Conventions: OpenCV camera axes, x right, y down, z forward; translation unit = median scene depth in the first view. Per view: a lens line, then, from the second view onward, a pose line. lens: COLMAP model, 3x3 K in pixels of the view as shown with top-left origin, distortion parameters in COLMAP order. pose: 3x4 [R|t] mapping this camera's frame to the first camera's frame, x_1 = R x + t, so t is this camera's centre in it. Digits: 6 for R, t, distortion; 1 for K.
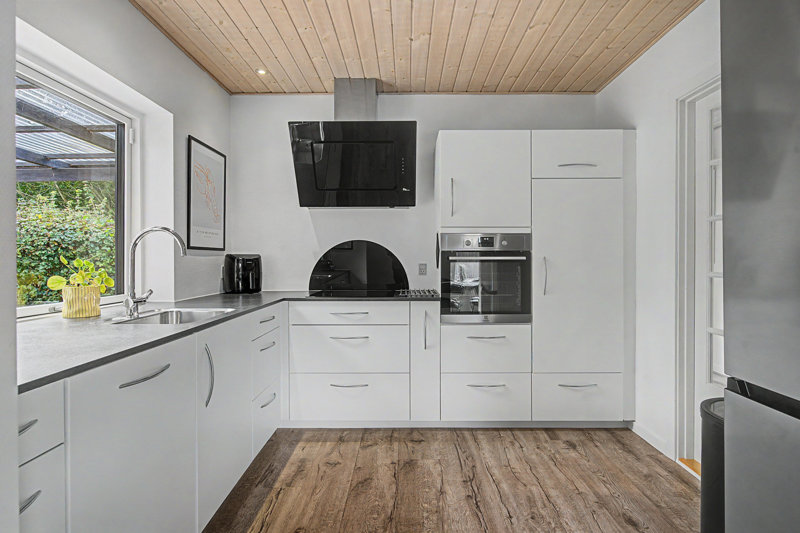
lens RADIAL K [[409.9, 0, 400.9], [0, 409.9, 263.7], [0, 0, 1]] dist [-0.001094, 0.000145]
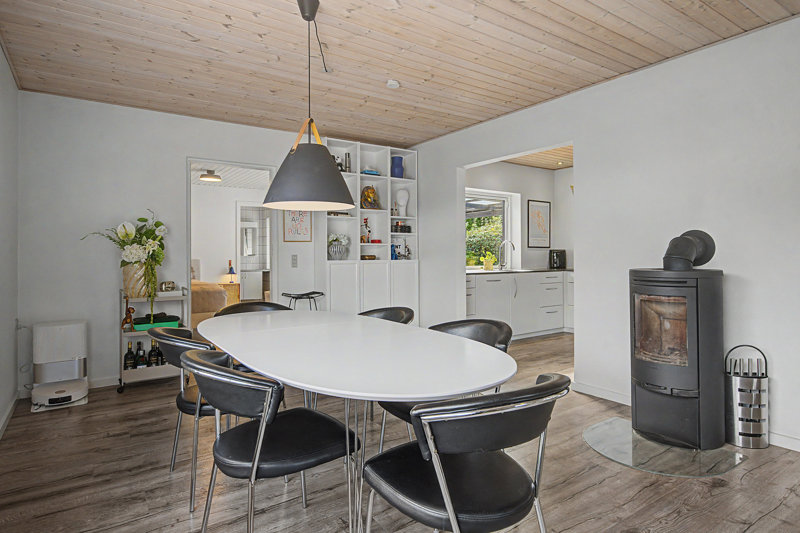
lens RADIAL K [[460.9, 0, 399.4], [0, 460.9, 261.7], [0, 0, 1]] dist [-0.001423, -0.000042]
pose [[0.583596, 0.003692, -0.812036, 1.289389], [-0.005009, 0.999987, 0.000946, 0.049892], [0.812029, 0.003515, 0.583607, -1.229294]]
